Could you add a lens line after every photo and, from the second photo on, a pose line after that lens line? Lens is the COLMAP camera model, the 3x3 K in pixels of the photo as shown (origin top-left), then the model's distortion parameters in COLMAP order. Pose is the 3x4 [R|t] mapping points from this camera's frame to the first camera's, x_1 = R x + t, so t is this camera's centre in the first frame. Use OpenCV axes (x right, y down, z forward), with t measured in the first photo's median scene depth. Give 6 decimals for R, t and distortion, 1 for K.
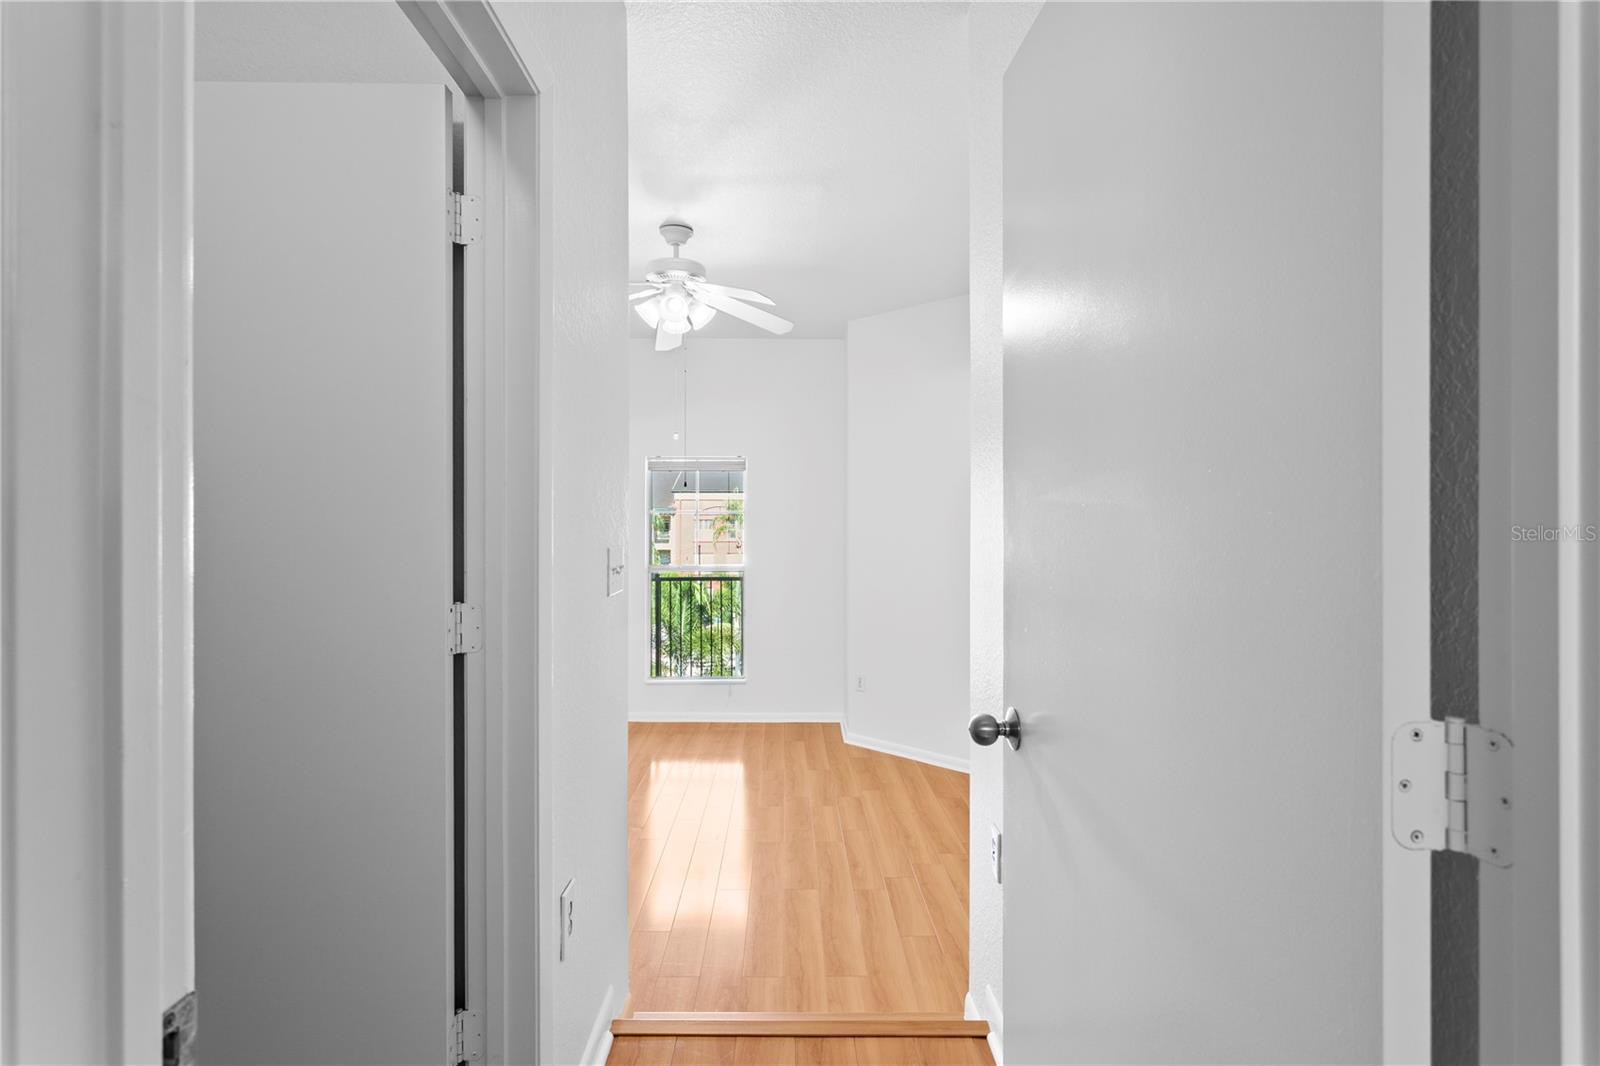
lens RADIAL K [[861.5, 0, 796.0], [0, 861.5, 527.0], [0, 0, 1]] dist [-0.006740, 0.000536]
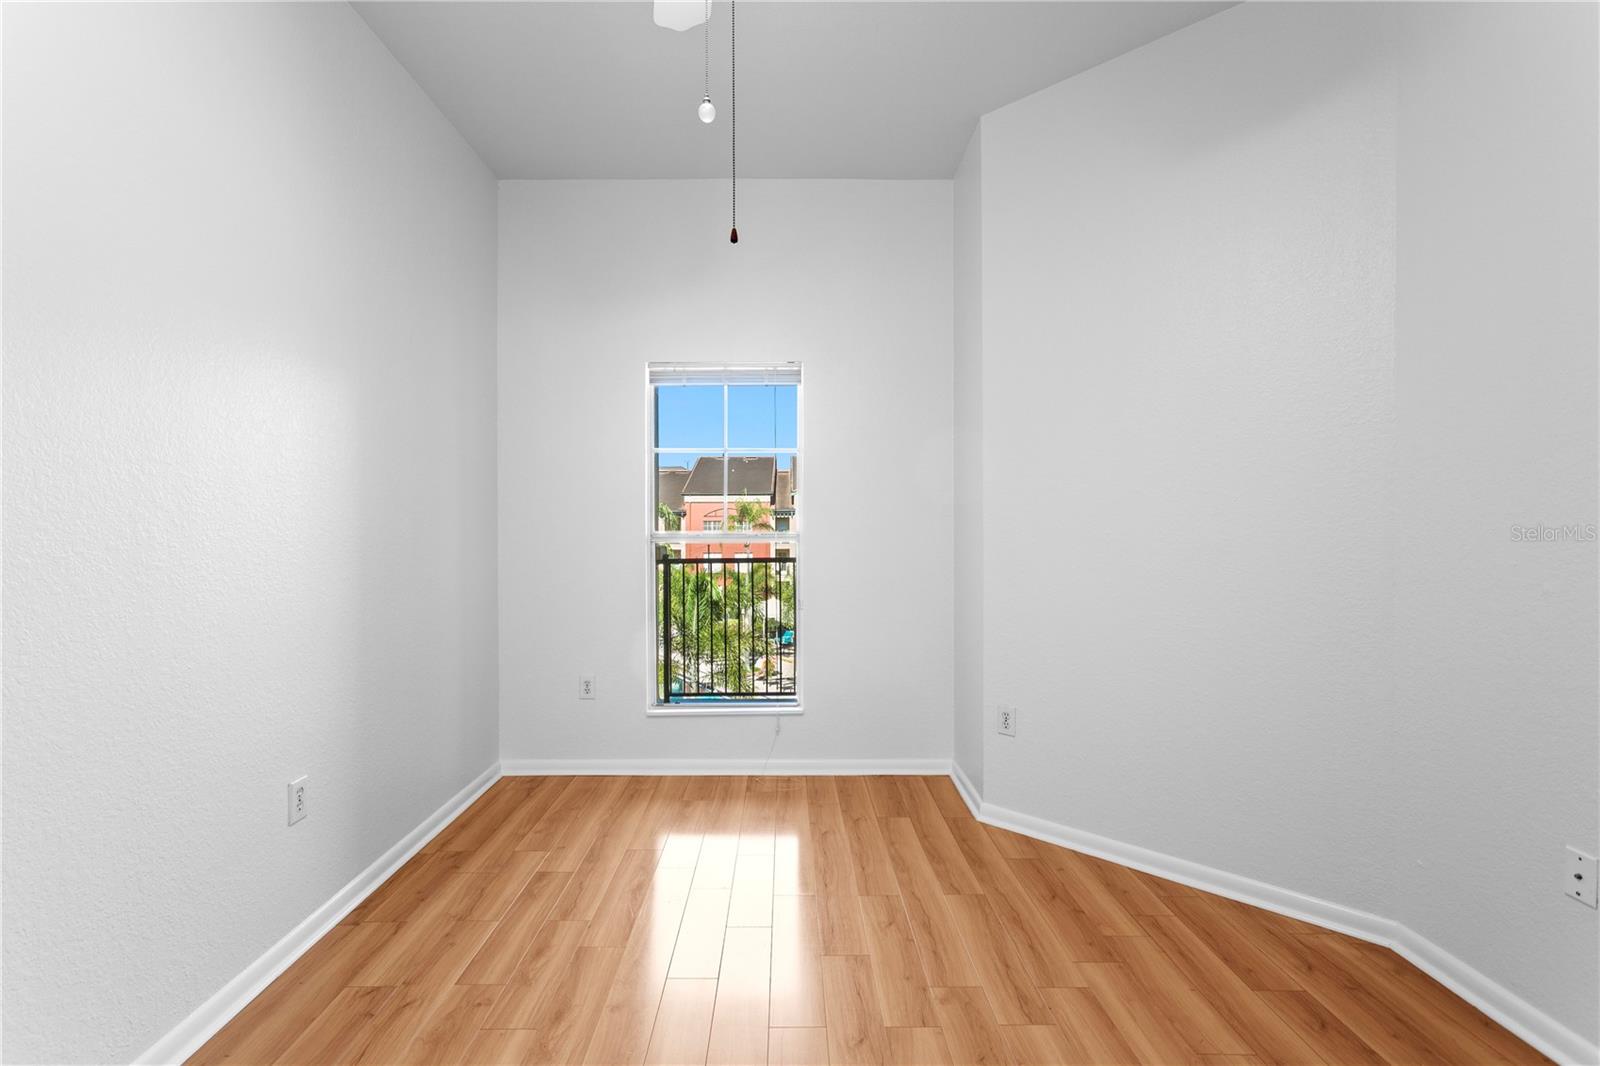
lens RADIAL K [[769.7, 0, 786.0], [0, 769.7, 532.9], [0, 0, 1]] dist [-0.000804, 0.004043]
pose [[0.999952, -0.004627, -0.008671, -0.065825], [0.004629, 0.999989, 0.000306, 0.046115], [0.008670, -0.000346, 0.999962, 0.428754]]
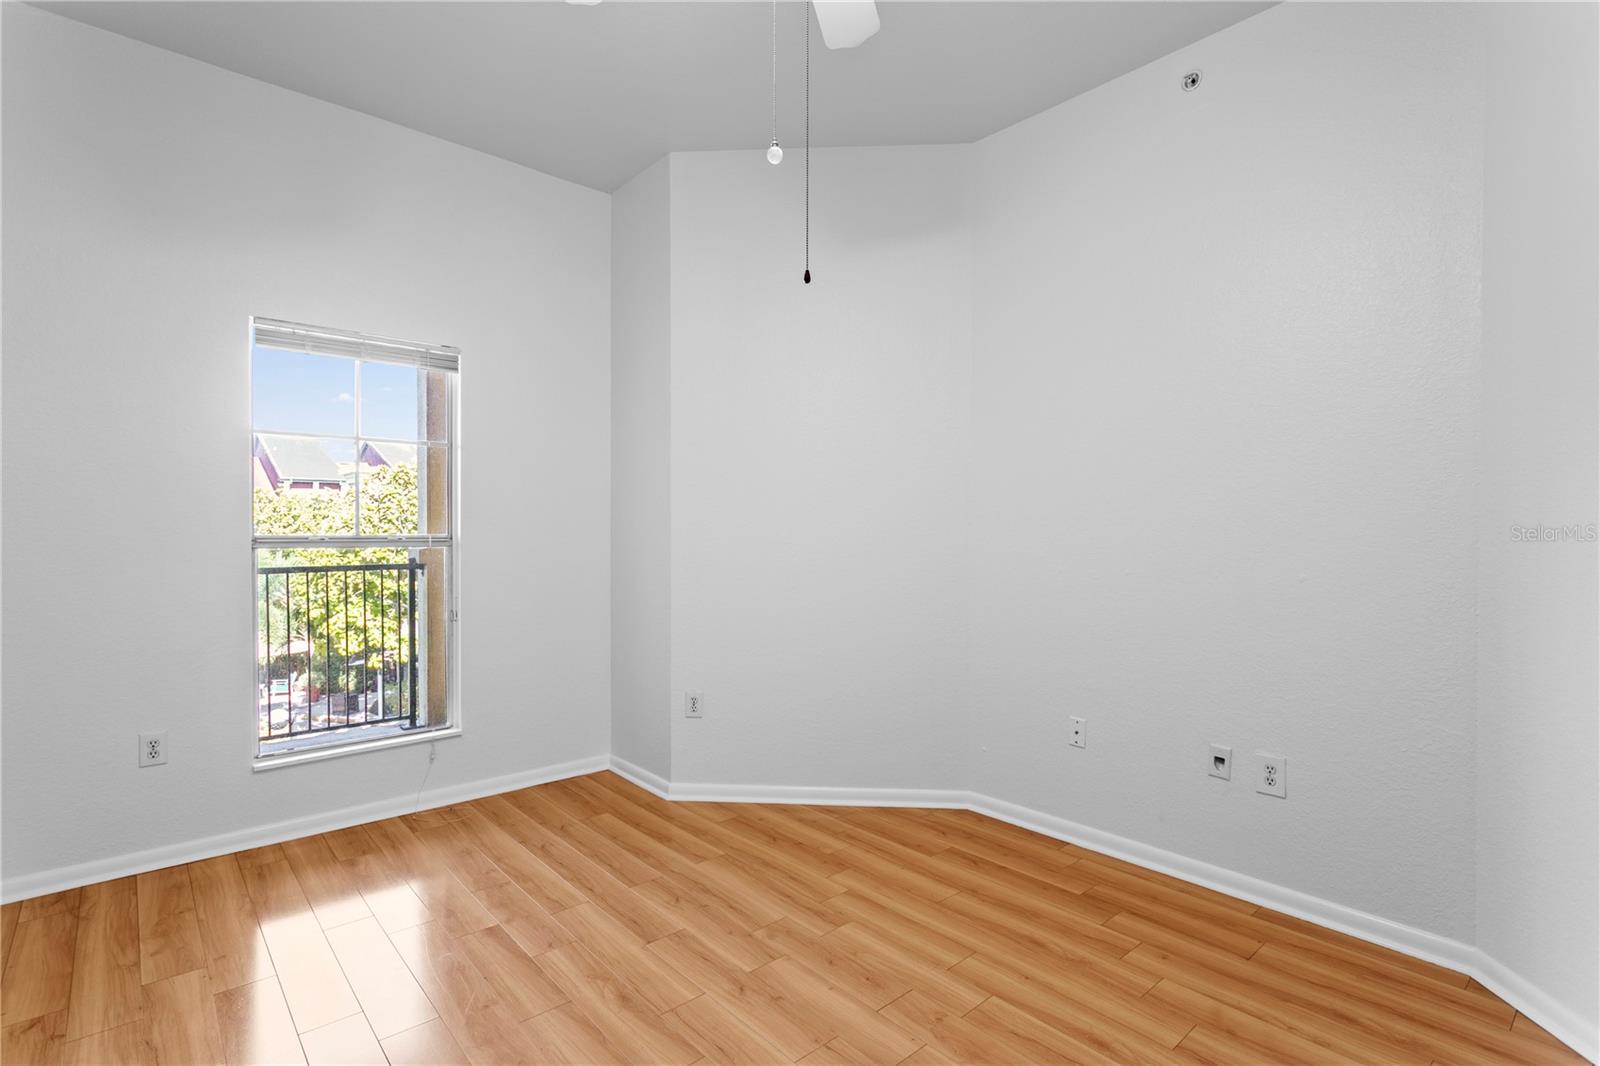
lens RADIAL K [[769.7, 0, 797.0], [0, 769.7, 546.4], [0, 0, 1]] dist [-0.000804, 0.004043]
pose [[0.752202, -0.012152, 0.658821, -0.233228], [0.001414, 0.999857, 0.016828, 0.044390], [-0.658931, -0.011727, 0.752112, 0.459576]]
